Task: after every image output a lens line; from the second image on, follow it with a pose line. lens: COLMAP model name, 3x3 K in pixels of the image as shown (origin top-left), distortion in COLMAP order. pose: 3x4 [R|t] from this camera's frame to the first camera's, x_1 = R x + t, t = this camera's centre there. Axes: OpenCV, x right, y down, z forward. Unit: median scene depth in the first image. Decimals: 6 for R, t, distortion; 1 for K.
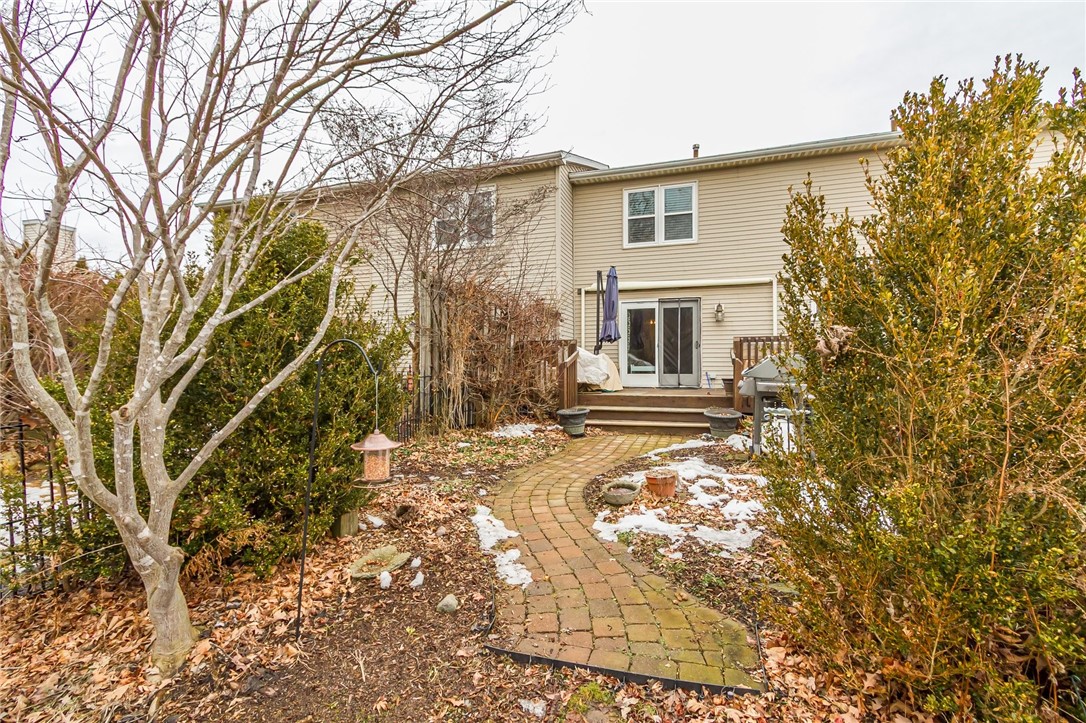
lens RADIAL K [[495.6, 0, 548.3], [0, 495.6, 364.3], [0, 0, 1]] dist [0.004834, -0.000758]
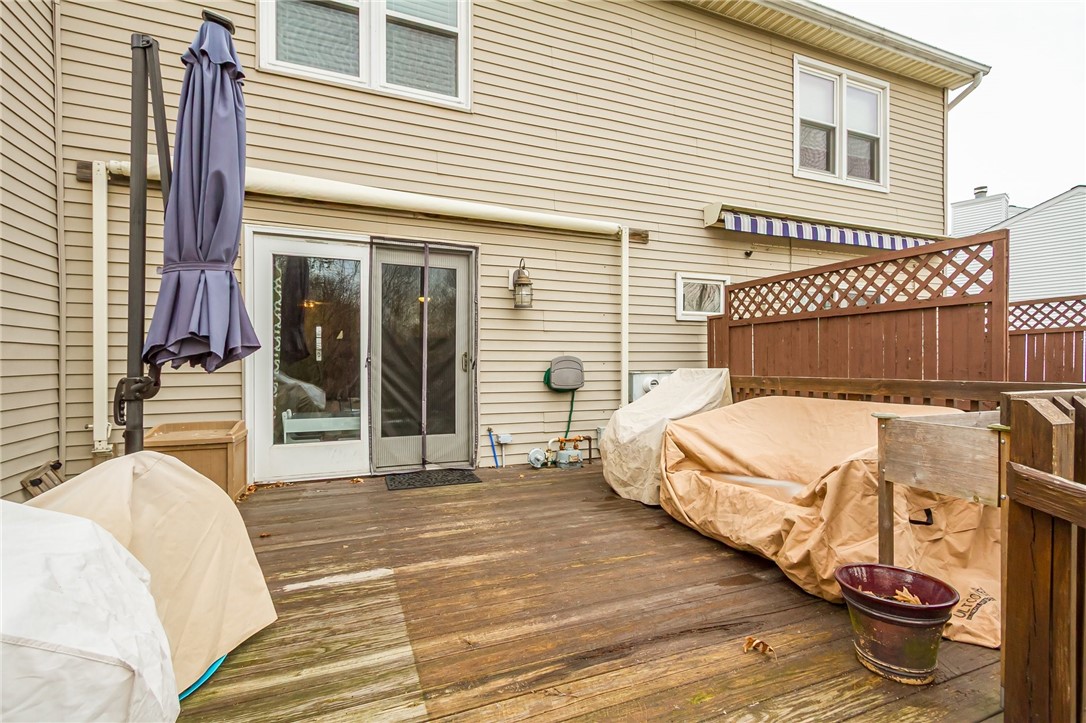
lens RADIAL K [[495.6, 0, 548.3], [0, 495.6, 364.3], [0, 0, 1]] dist [0.004834, -0.000758]
pose [[0.765713, -0.003085, 0.643175, 0.087552], [-0.004686, 0.999935, 0.010375, -0.042107], [-0.643166, -0.010958, 0.765649, 0.641343]]
